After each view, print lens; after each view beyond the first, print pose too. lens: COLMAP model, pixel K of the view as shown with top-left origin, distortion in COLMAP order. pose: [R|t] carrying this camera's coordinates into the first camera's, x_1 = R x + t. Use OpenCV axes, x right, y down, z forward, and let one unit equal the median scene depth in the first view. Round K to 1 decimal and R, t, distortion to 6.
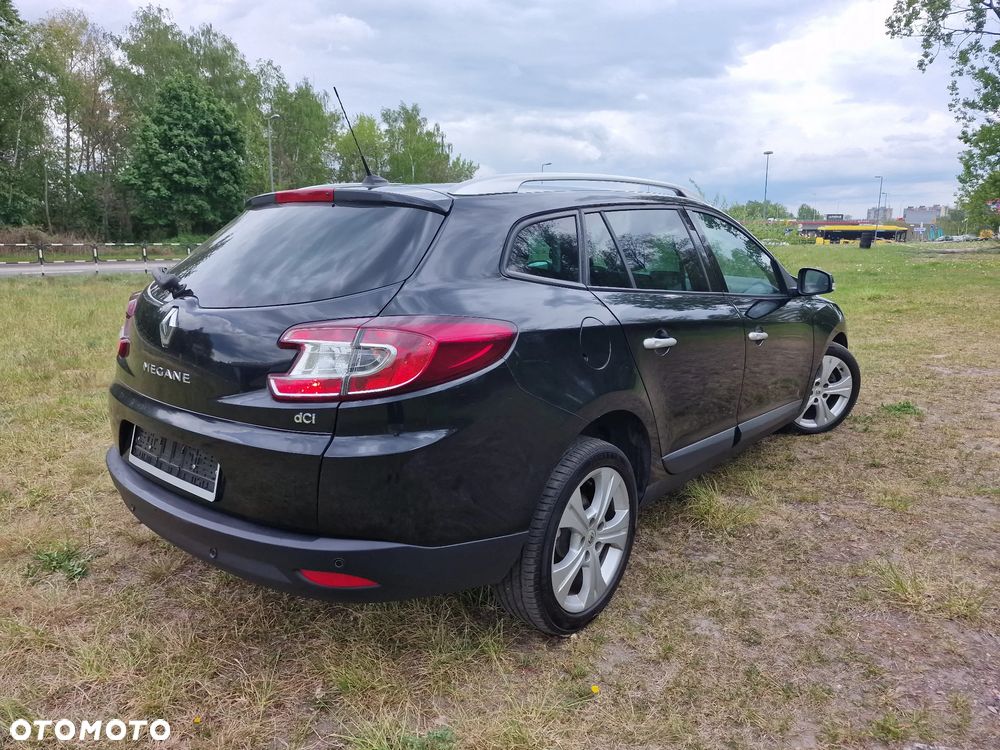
lens RADIAL K [[674.6, 0, 517.9], [0, 674.6, 365.3], [0, 0, 1]] dist [0.070592, -0.056553]
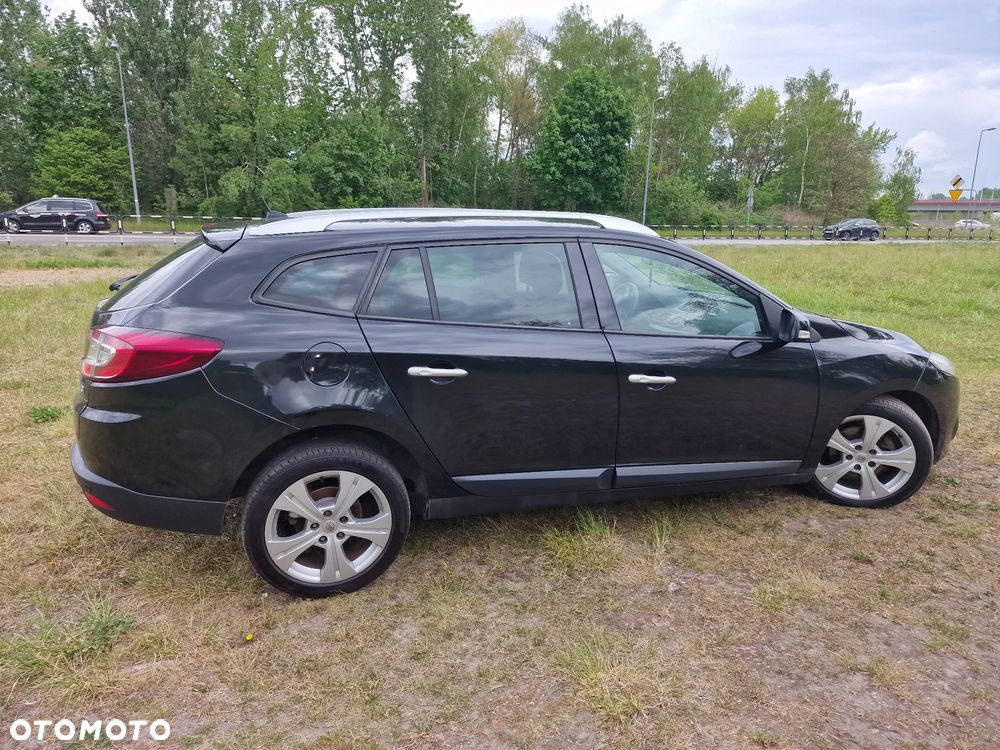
lens RADIAL K [[674.6, 0, 510.4], [0, 674.6, 365.7], [0, 0, 1]] dist [0.070592, -0.056553]
pose [[0.841236, 0.139096, -0.522470, 0.491365], [-0.121791, 0.990255, 0.067536, -0.073576], [0.526772, 0.006818, 0.849979, 0.077944]]
